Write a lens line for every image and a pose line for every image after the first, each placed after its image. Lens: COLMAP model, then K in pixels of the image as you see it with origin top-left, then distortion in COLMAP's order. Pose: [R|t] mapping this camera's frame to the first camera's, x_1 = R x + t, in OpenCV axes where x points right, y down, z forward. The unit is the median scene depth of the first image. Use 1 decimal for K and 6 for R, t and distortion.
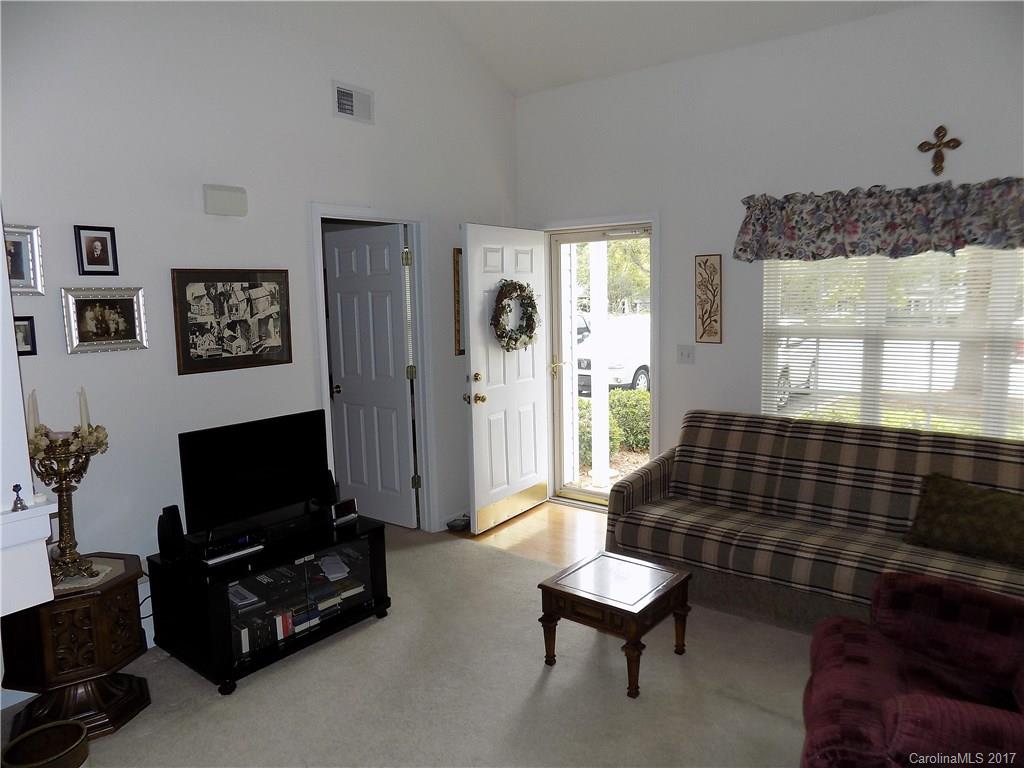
lens RADIAL K [[688.5, 0, 517.0], [0, 688.5, 381.5], [0, 0, 1]] dist [-0.077633, 0.075989]
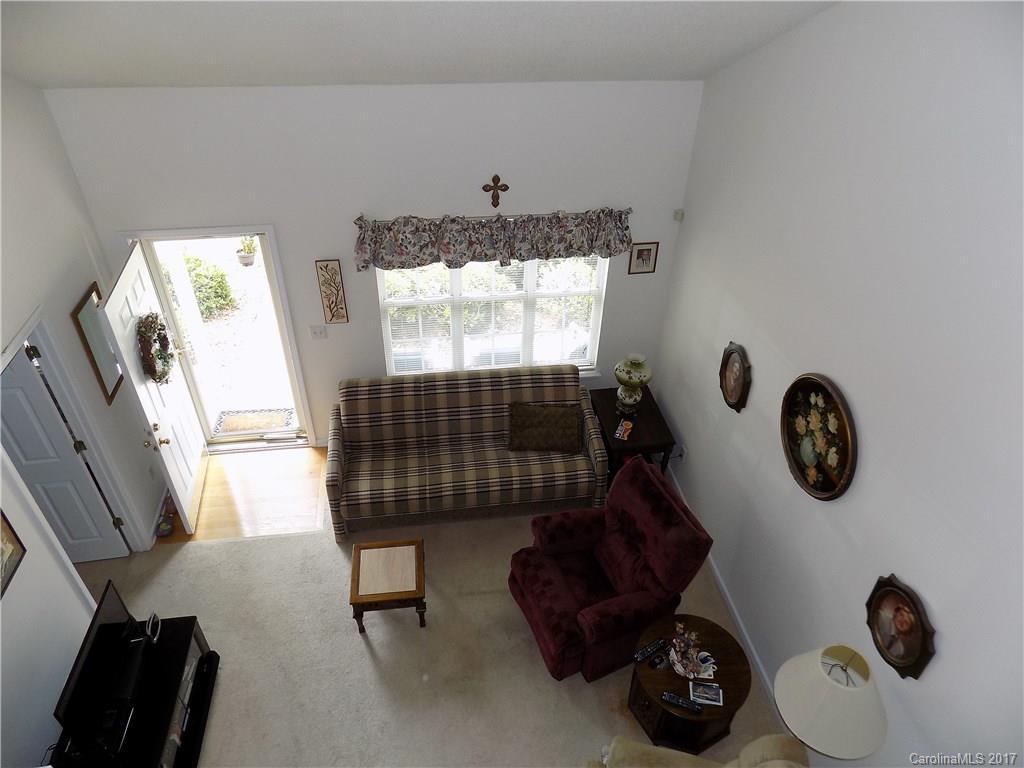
lens RADIAL K [[688.5, 0, 517.0], [0, 688.5, 381.5], [0, 0, 1]] dist [-0.077633, 0.075989]
pose [[0.685351, -0.408798, 0.602643, -0.351577], [0.053539, 0.853611, 0.518153, -0.731613], [-0.726242, -0.322851, 0.606909, -0.013456]]
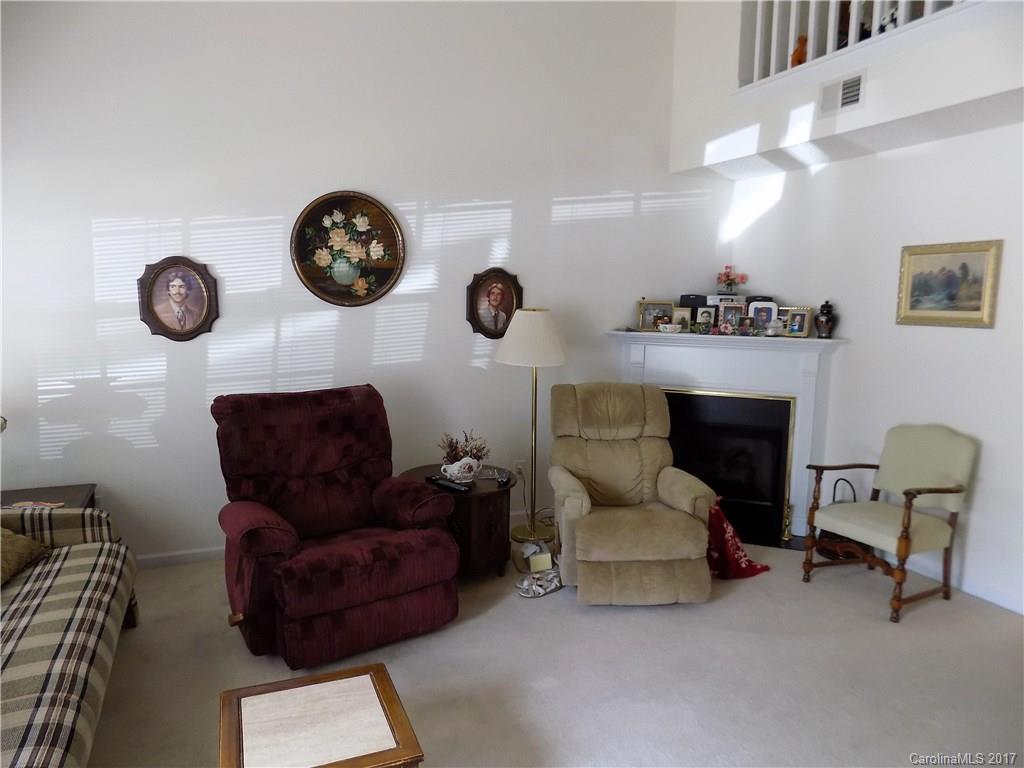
lens RADIAL K [[688.5, 0, 517.0], [0, 688.5, 381.5], [0, 0, 1]] dist [-0.077633, 0.075989]
pose [[-0.881858, -0.055677, 0.468217, -0.258335], [0.060504, 0.971433, 0.229471, -0.132052], [-0.467618, 0.230690, -0.853297, 1.164428]]
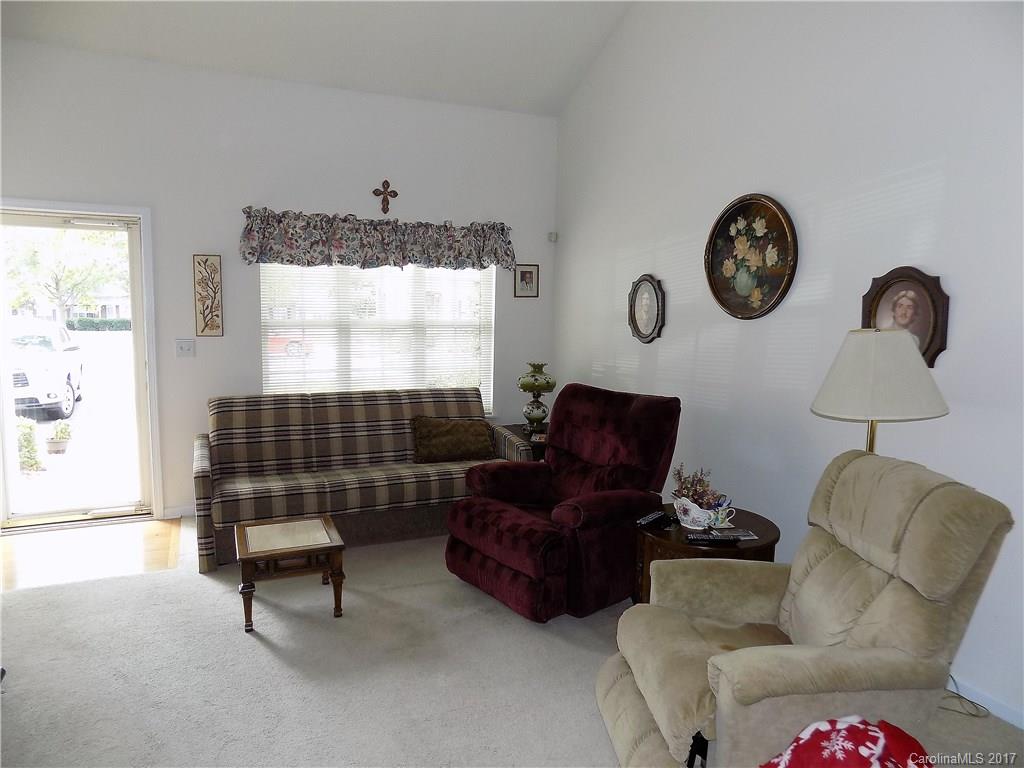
lens RADIAL K [[688.5, 0, 517.0], [0, 688.5, 381.5], [0, 0, 1]] dist [-0.077633, 0.075989]
pose [[0.454607, -0.077278, 0.887333, -0.575208], [0.087747, 0.995269, 0.041723, 0.015978], [-0.886359, 0.058893, 0.459237, 0.098913]]
